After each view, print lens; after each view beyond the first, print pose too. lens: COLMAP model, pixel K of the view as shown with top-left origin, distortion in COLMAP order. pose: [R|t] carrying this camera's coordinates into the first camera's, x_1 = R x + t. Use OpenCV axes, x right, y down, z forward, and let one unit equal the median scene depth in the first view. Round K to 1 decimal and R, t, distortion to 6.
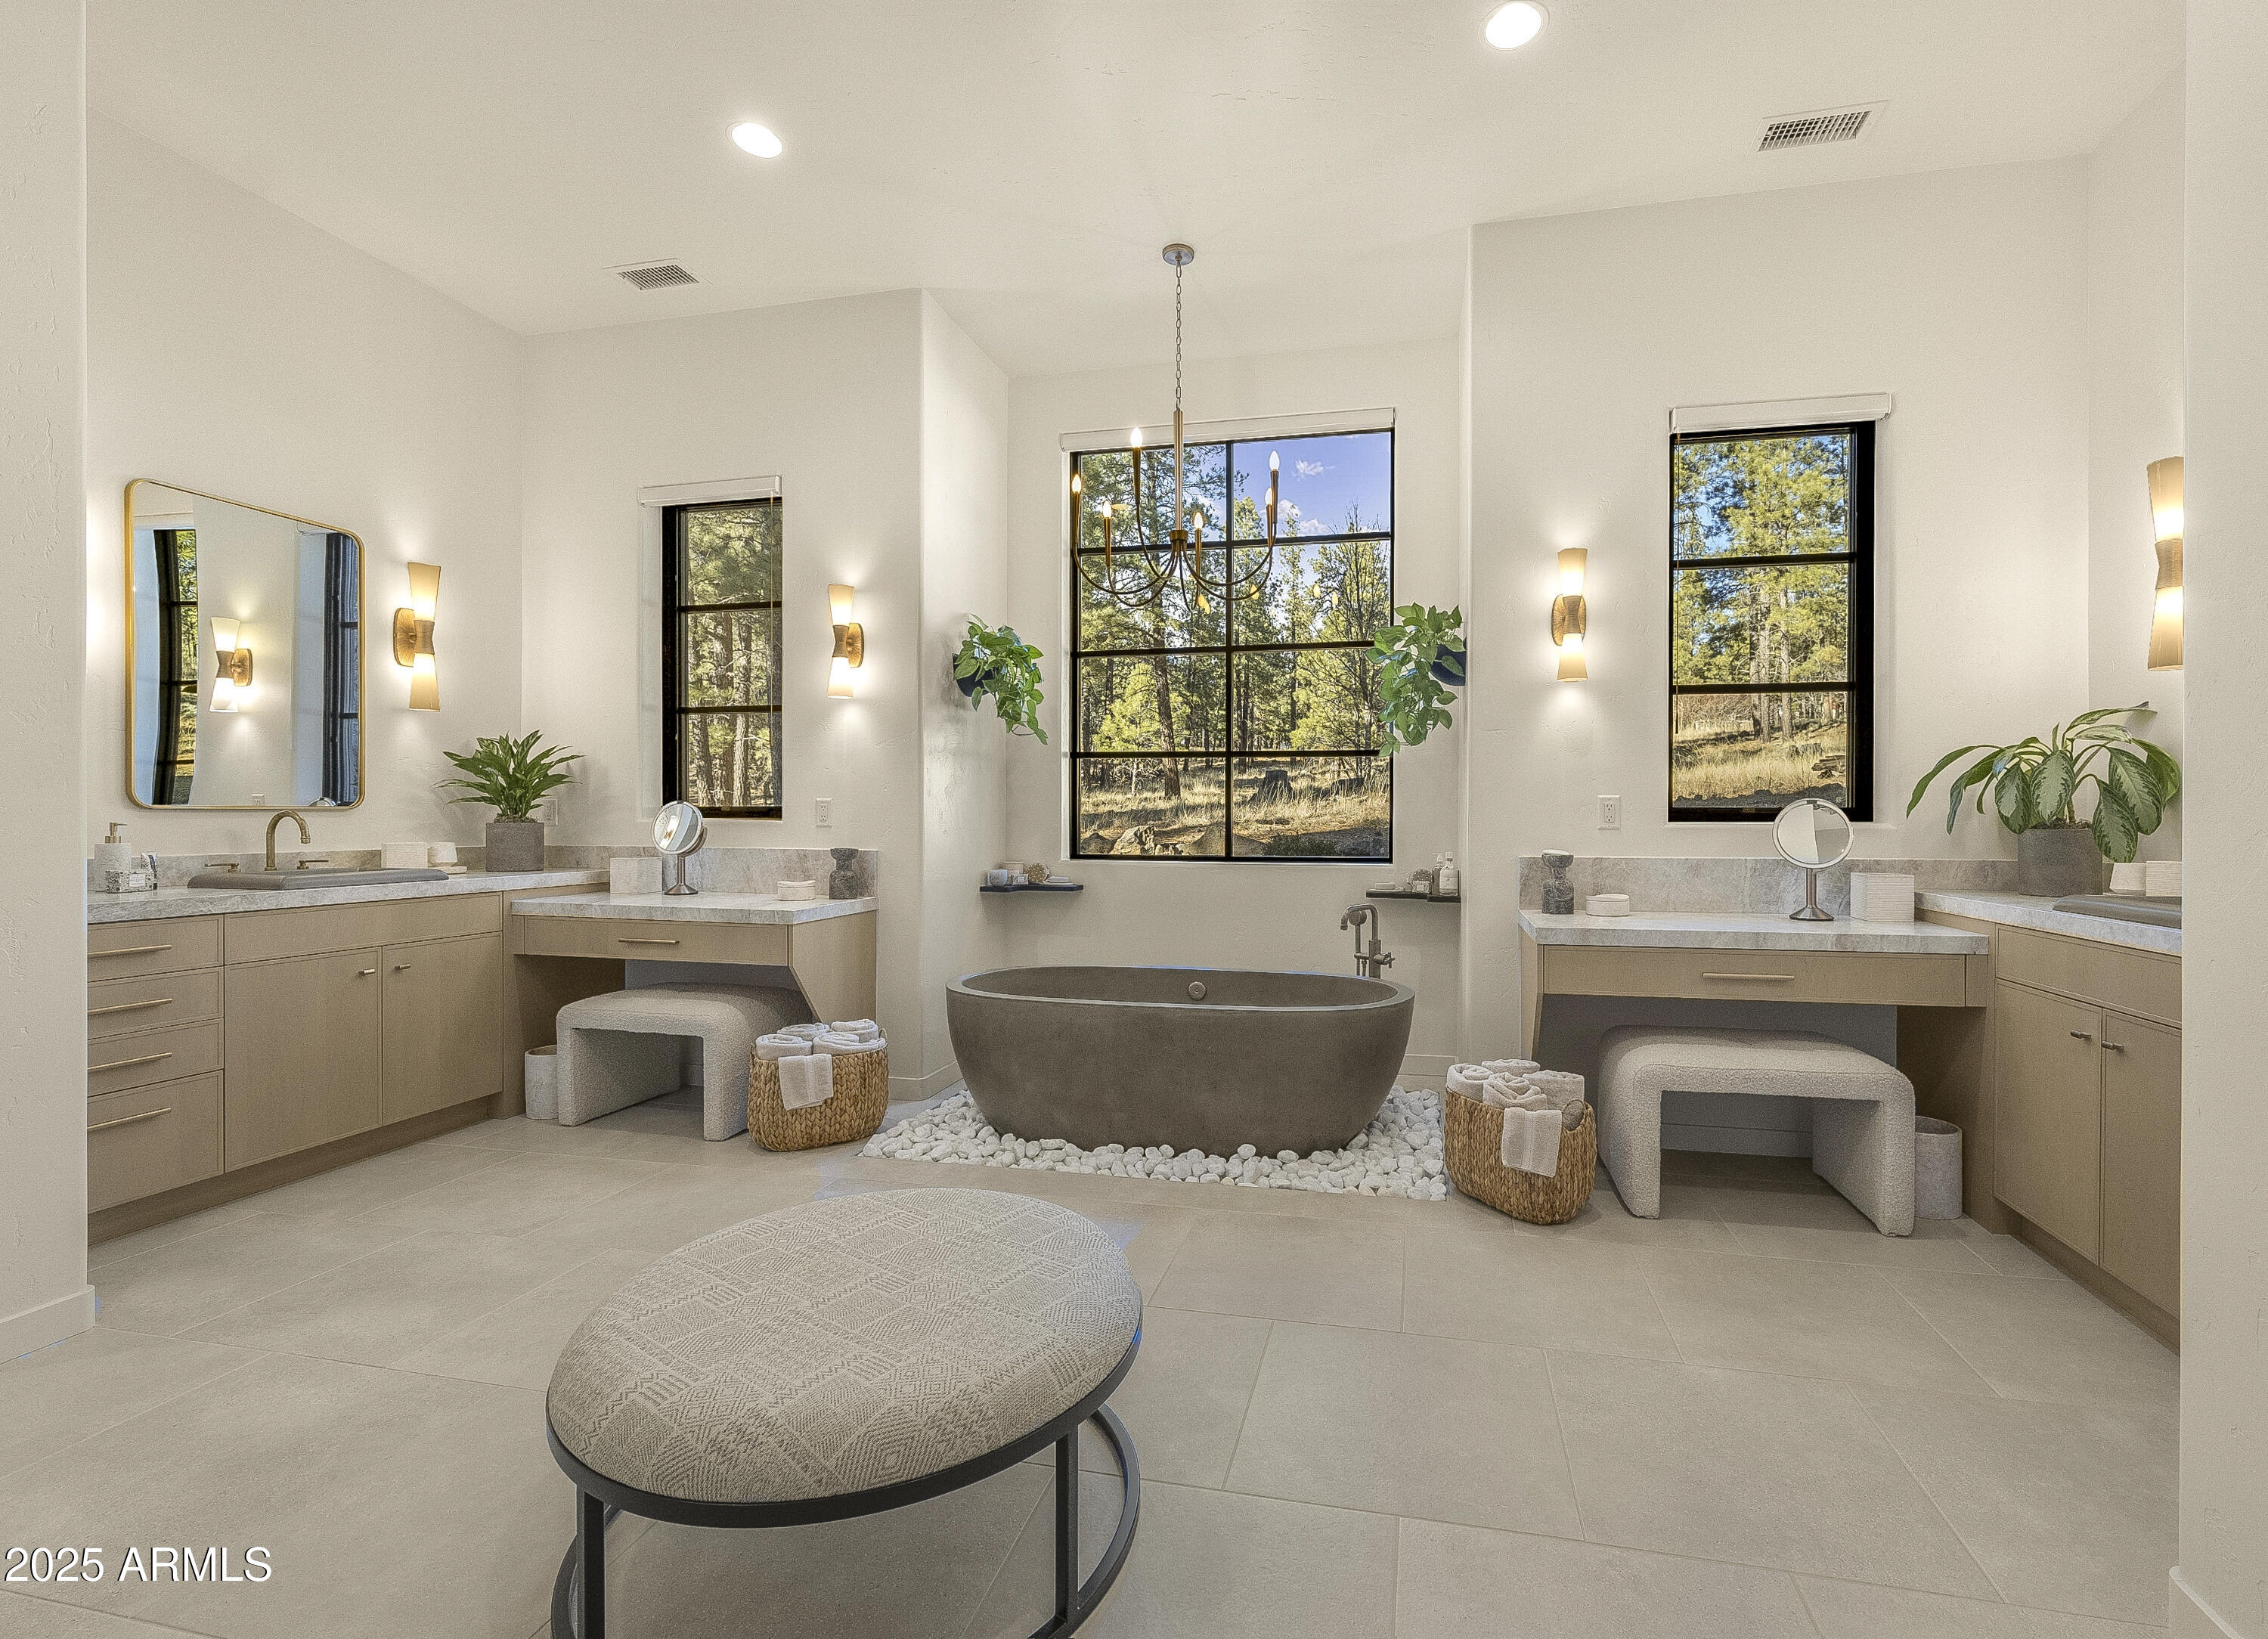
lens RADIAL K [[994.3, 0, 1218.6], [0, 994.3, 822.8], [0, 0, 1]] dist [-0.005196, -0.000149]
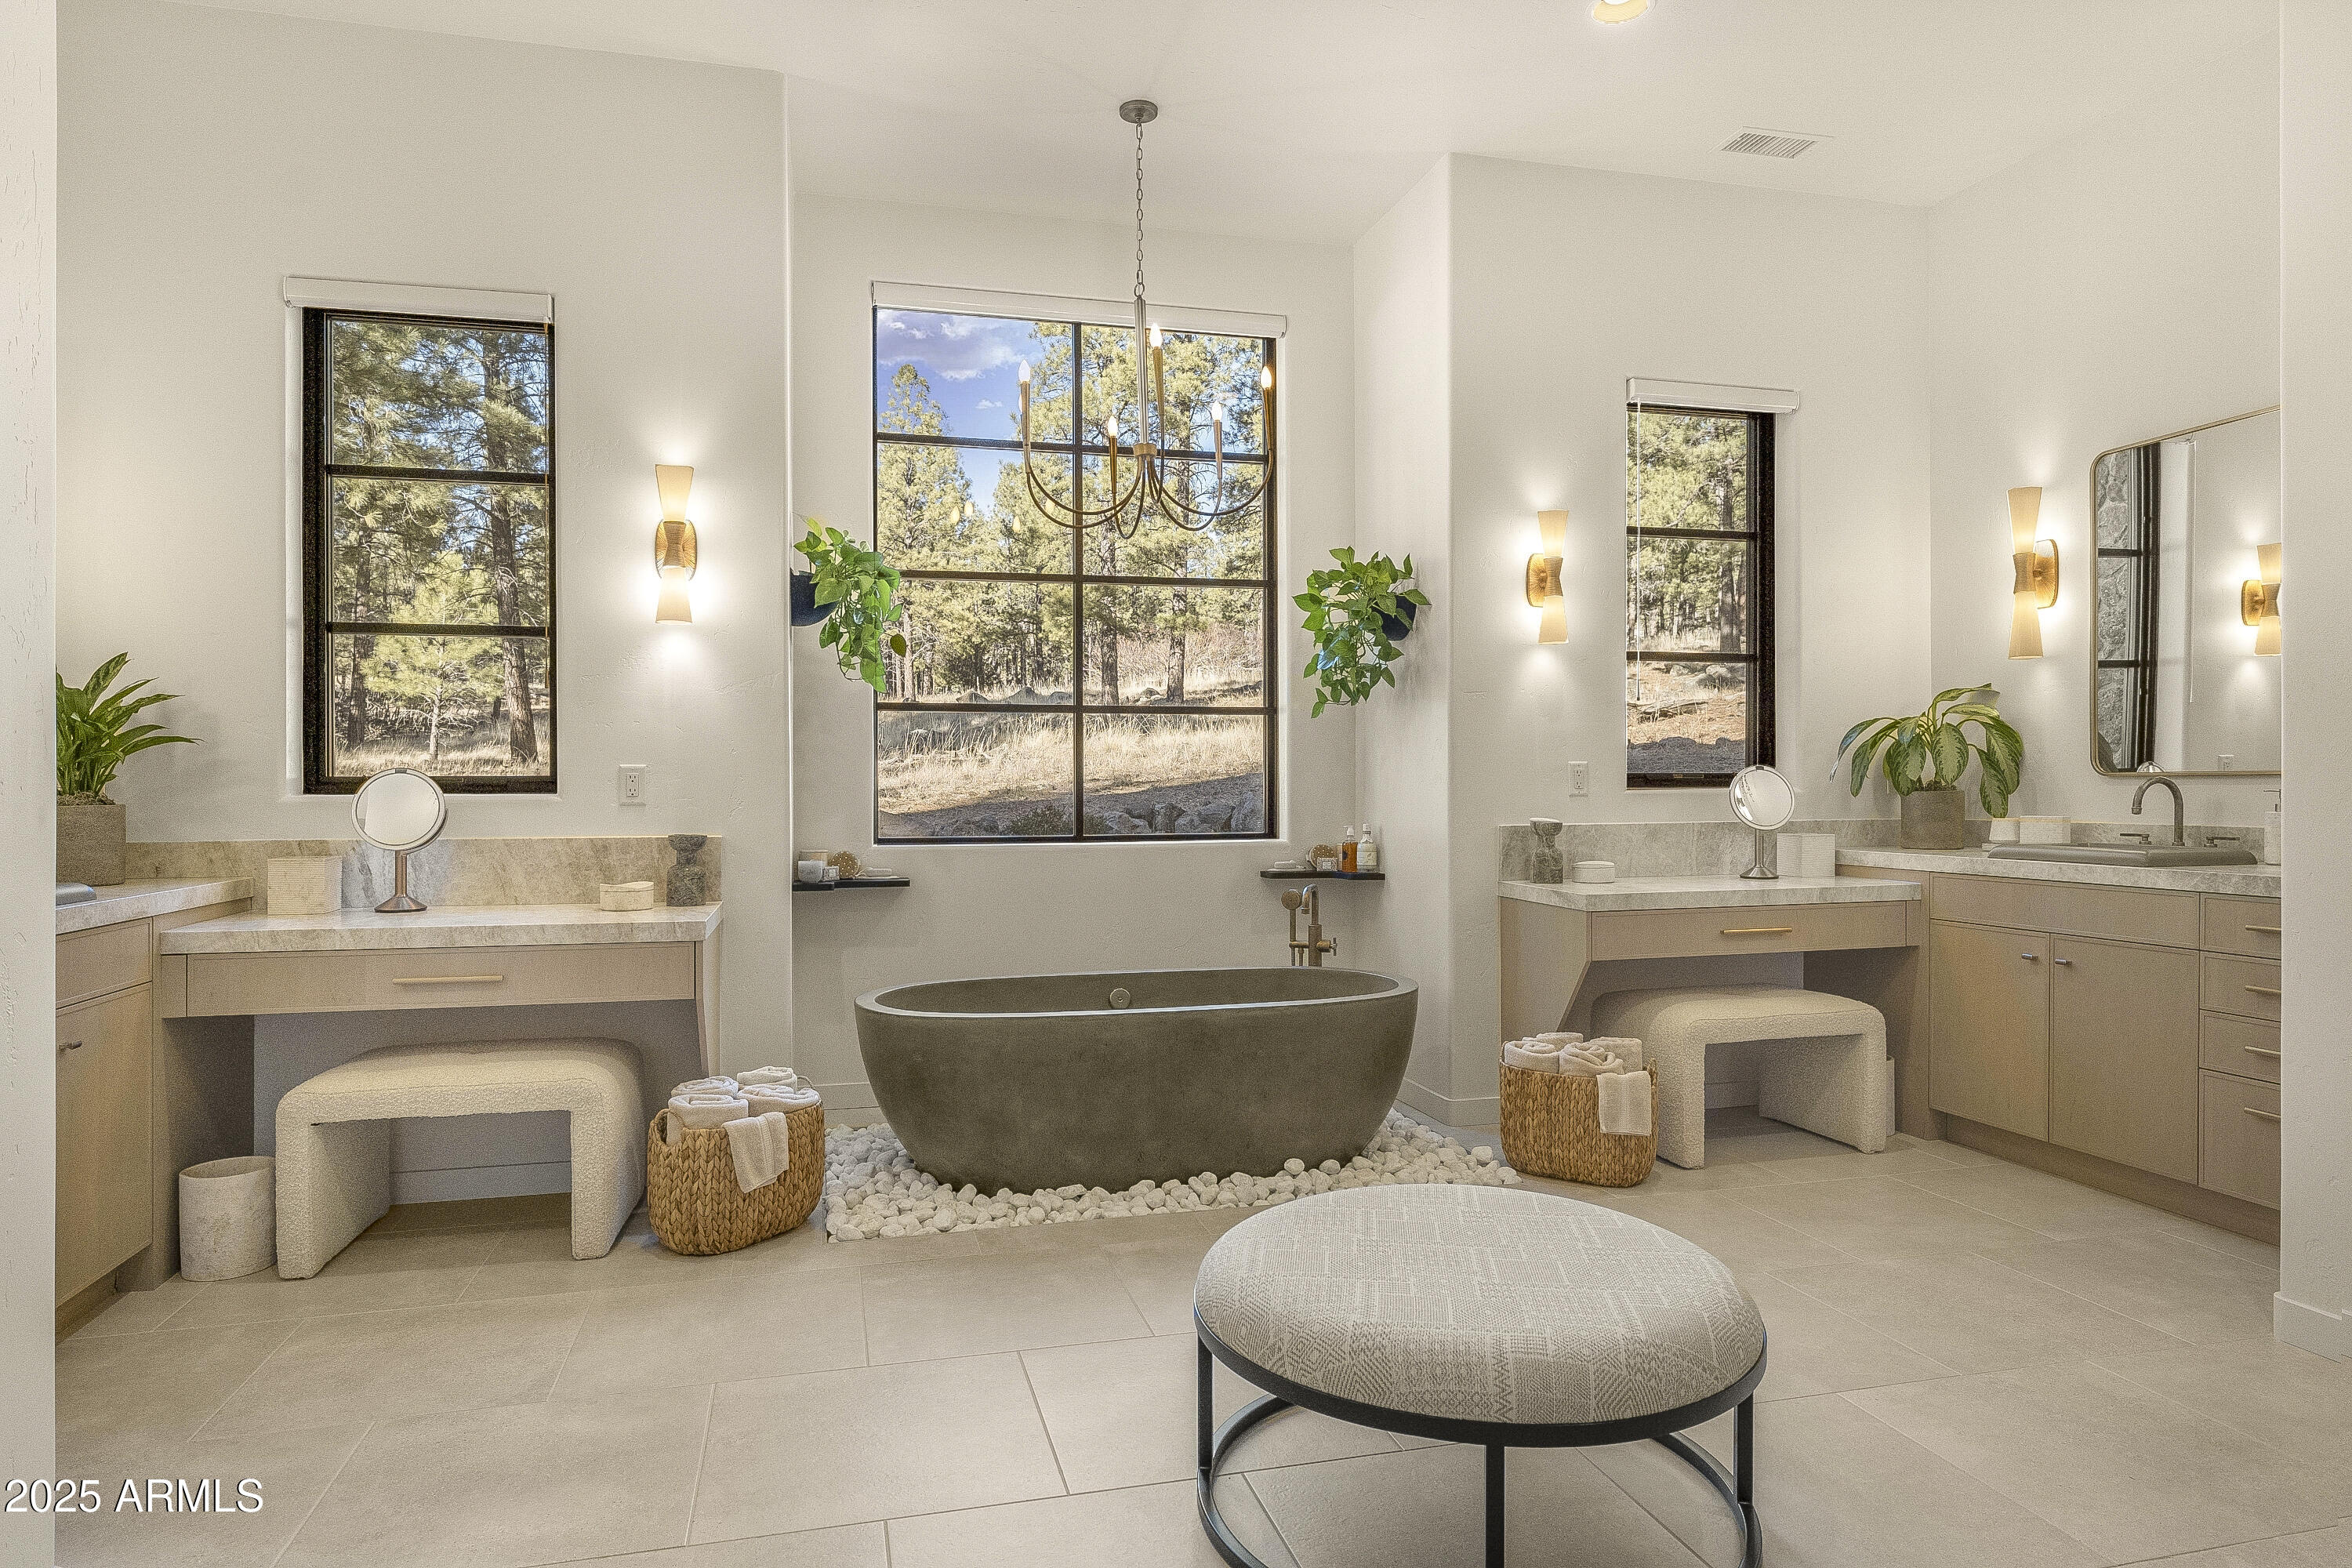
lens RADIAL K [[1375.8, 0, 1170.1], [0, 1375.8, 781.9], [0, 0, 1]] dist [-0.001630, 0.001435]
pose [[0.898491, -0.006031, 0.438951, -0.571787], [0.010199, 0.999923, -0.007138, -0.001491], [-0.438874, 0.010890, 0.898483, -0.046417]]
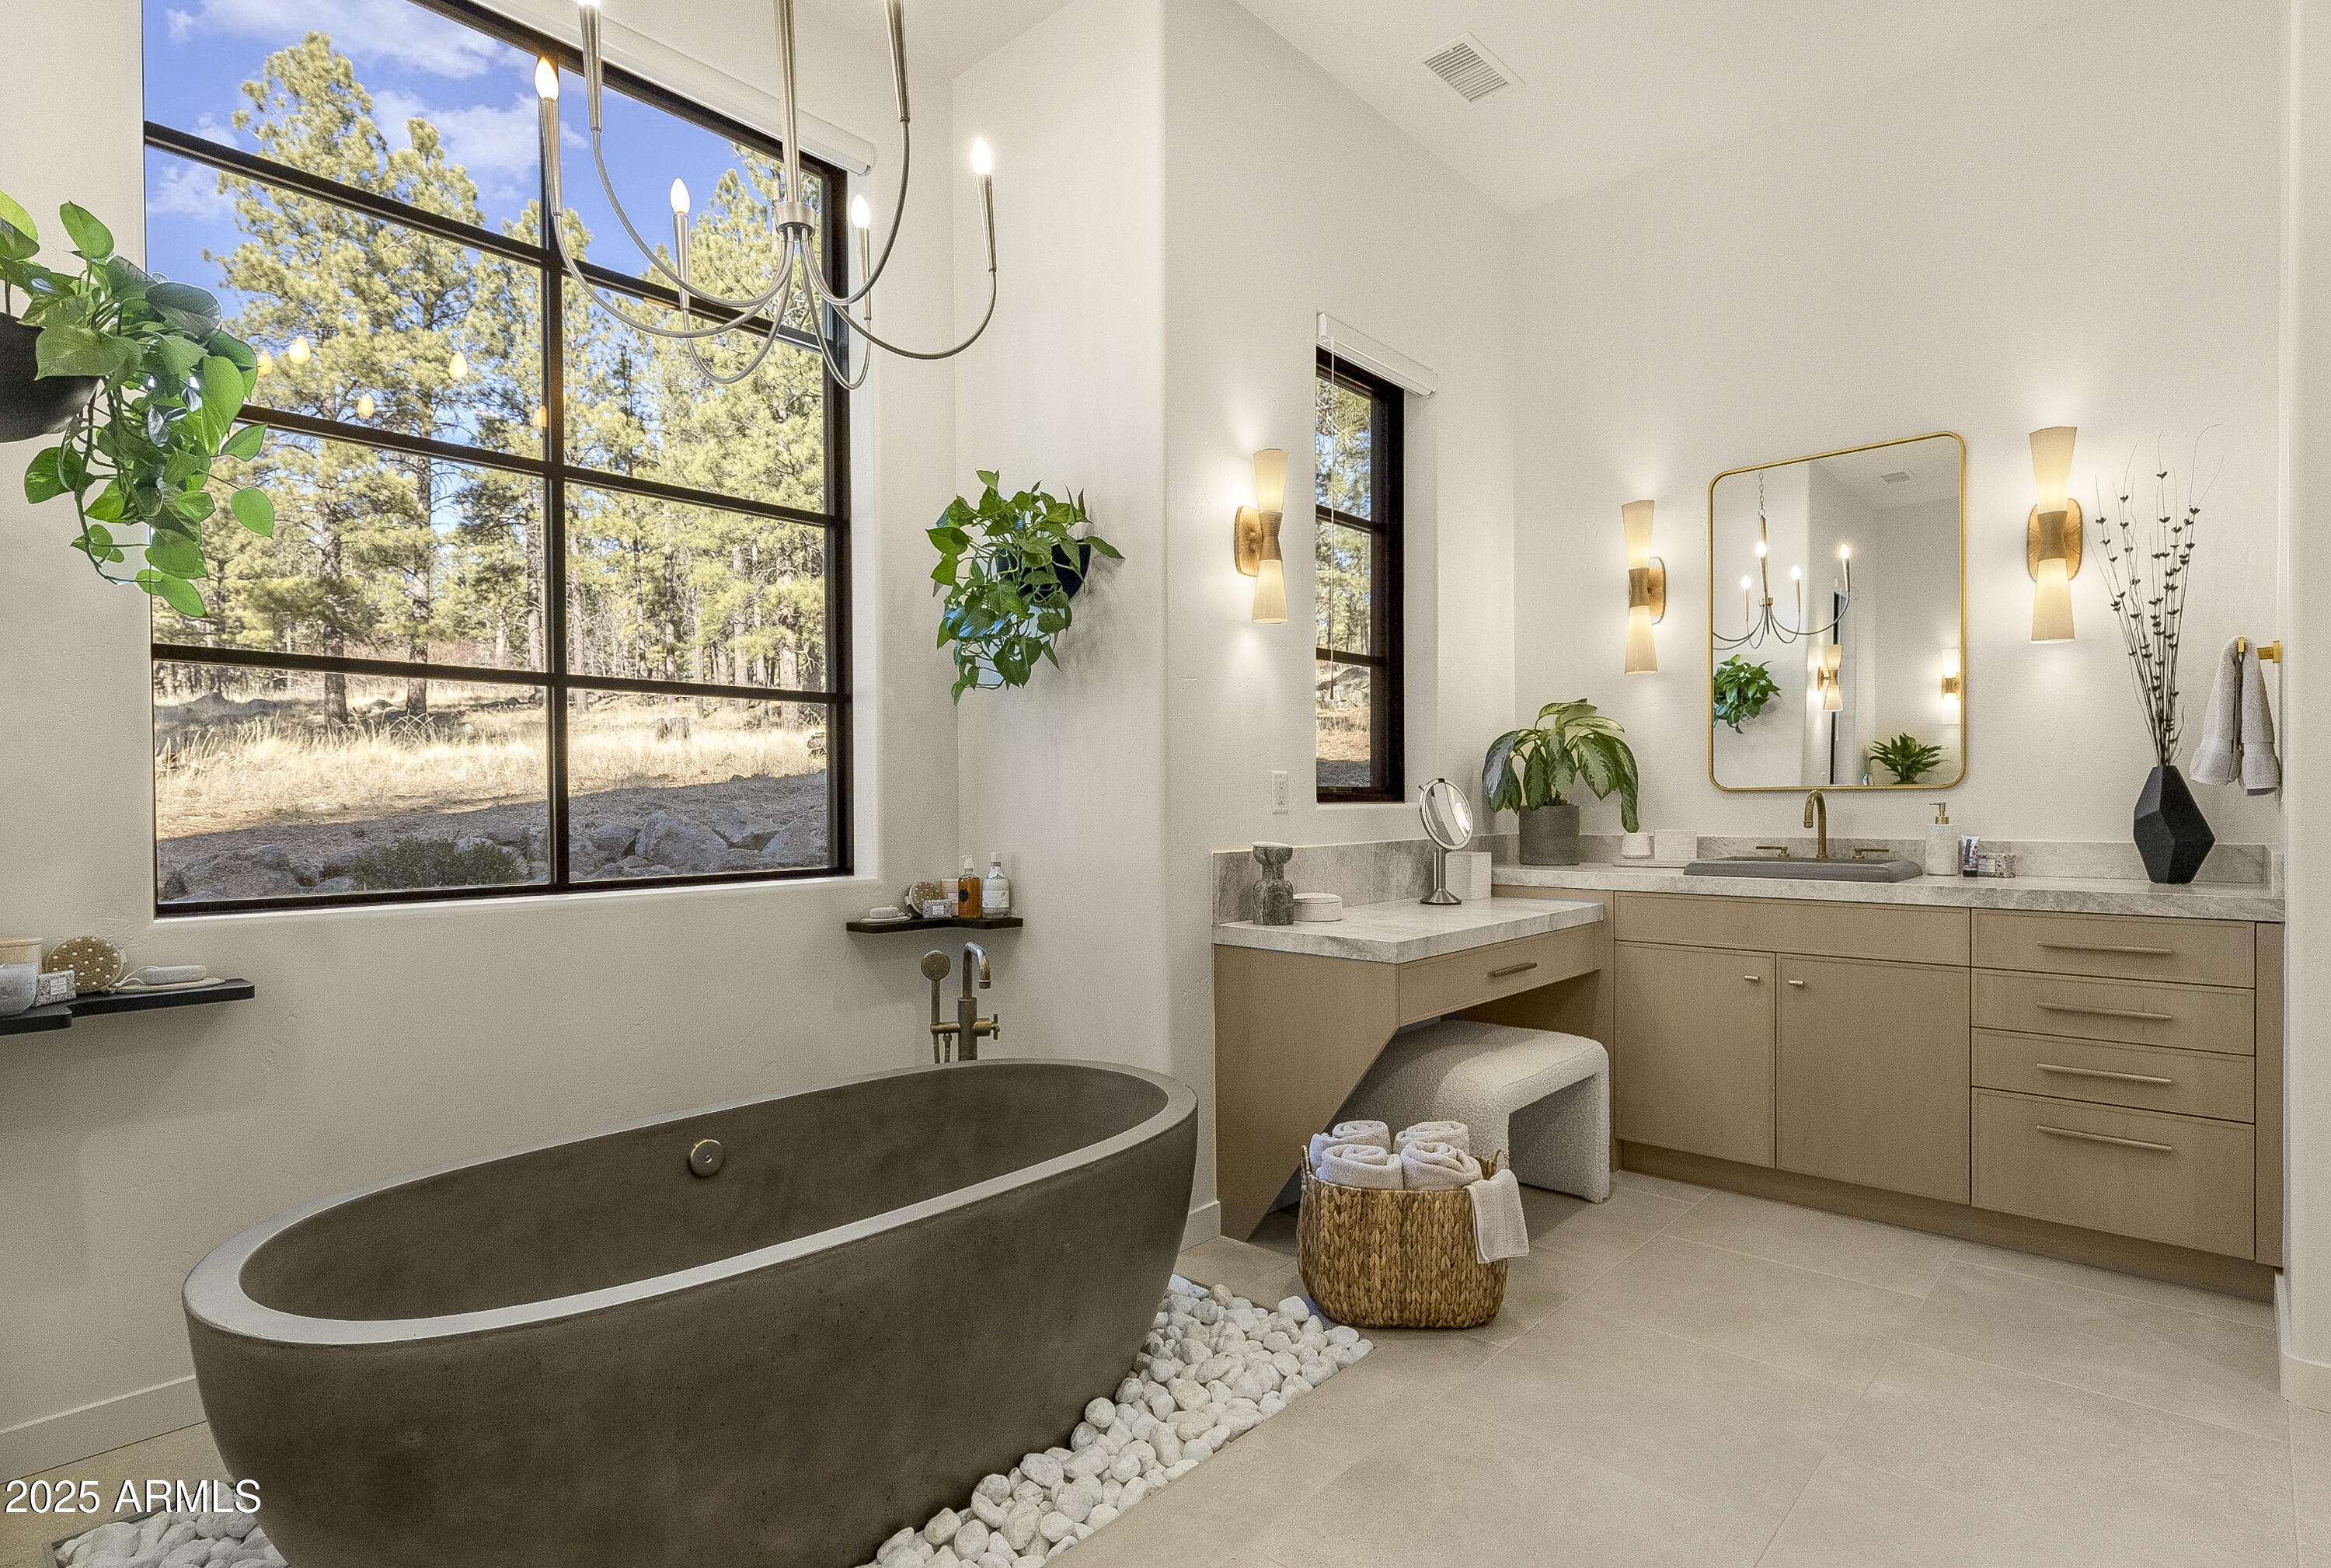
lens RADIAL K [[1180.7, 0, 1138.2], [0, 1180.7, 816.2], [0, 0, 1]] dist [-0.001056, -0.002637]
pose [[0.517575, -0.019176, 0.855423, -0.483587], [0.014086, 0.999804, 0.013890, -0.005658], [-0.855522, 0.004860, 0.517744, 0.611315]]
